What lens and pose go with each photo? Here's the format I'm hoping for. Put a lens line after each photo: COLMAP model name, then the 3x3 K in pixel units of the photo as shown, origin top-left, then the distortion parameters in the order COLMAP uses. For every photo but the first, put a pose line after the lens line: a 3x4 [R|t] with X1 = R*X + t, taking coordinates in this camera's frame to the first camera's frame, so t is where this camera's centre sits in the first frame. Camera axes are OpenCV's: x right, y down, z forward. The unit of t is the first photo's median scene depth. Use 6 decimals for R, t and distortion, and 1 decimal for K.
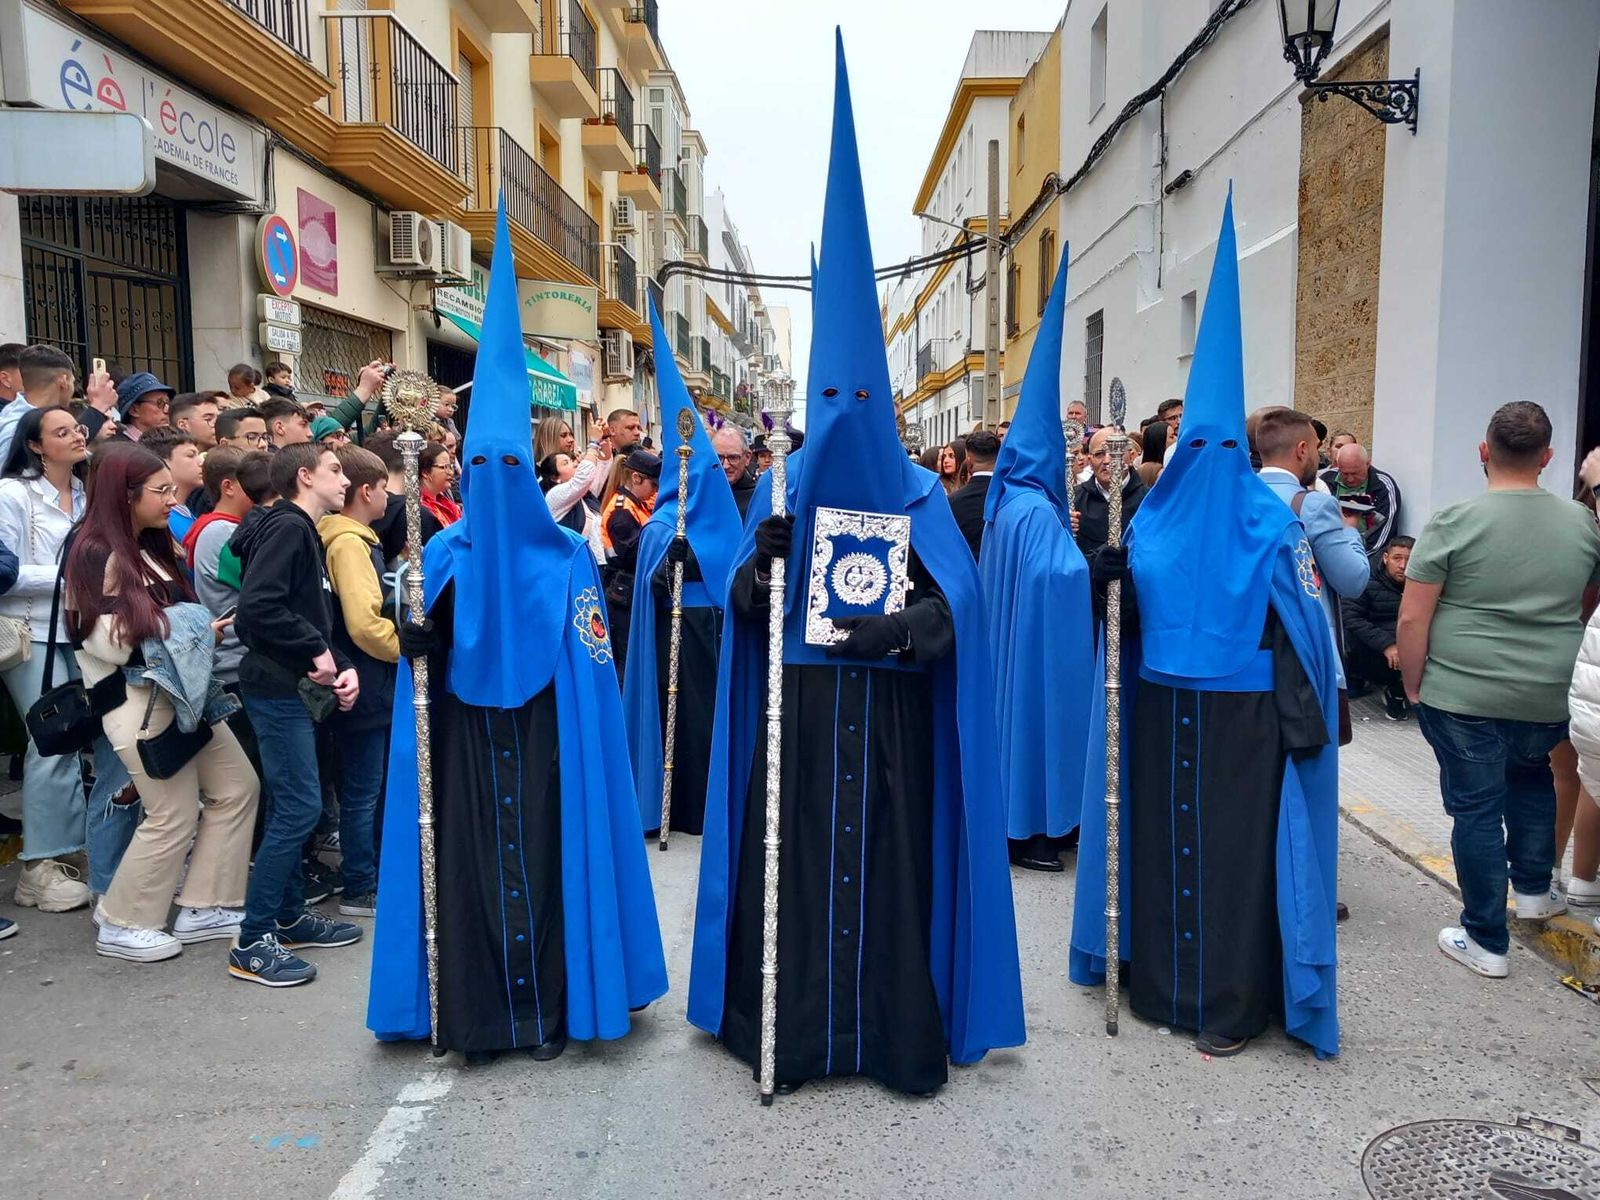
lens RADIAL K [[1278.1, 0, 805.4], [0, 1278.1, 636.3], [0, 0, 1]] dist [-0.001531, -0.002360]
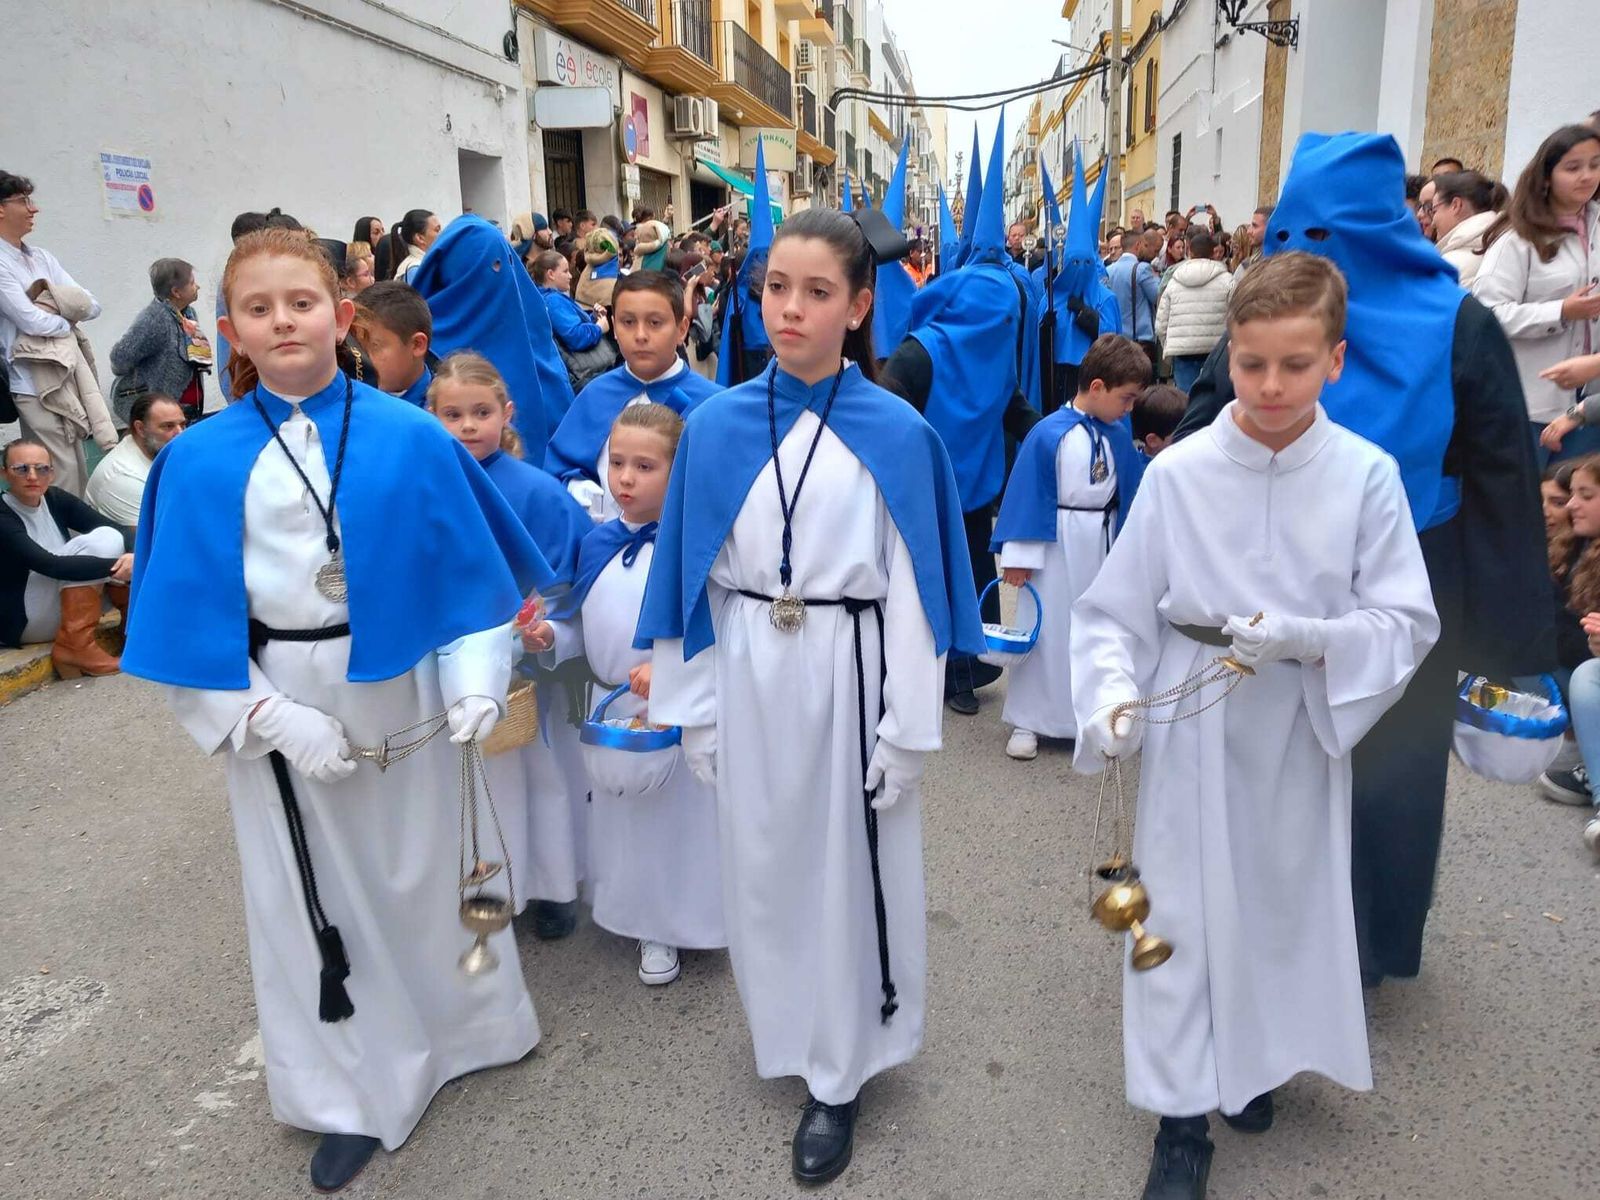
lens RADIAL K [[1295.3, 0, 800.0], [0, 1295.3, 600.0], [0, 0, 1]] dist [0.004753, 0.021835]
pose [[0.992265, 0.005296, -0.124024, 0.009624], [0.009392, 0.993023, 0.117546, 0.042415], [0.123781, -0.117802, 0.985292, -0.292348]]
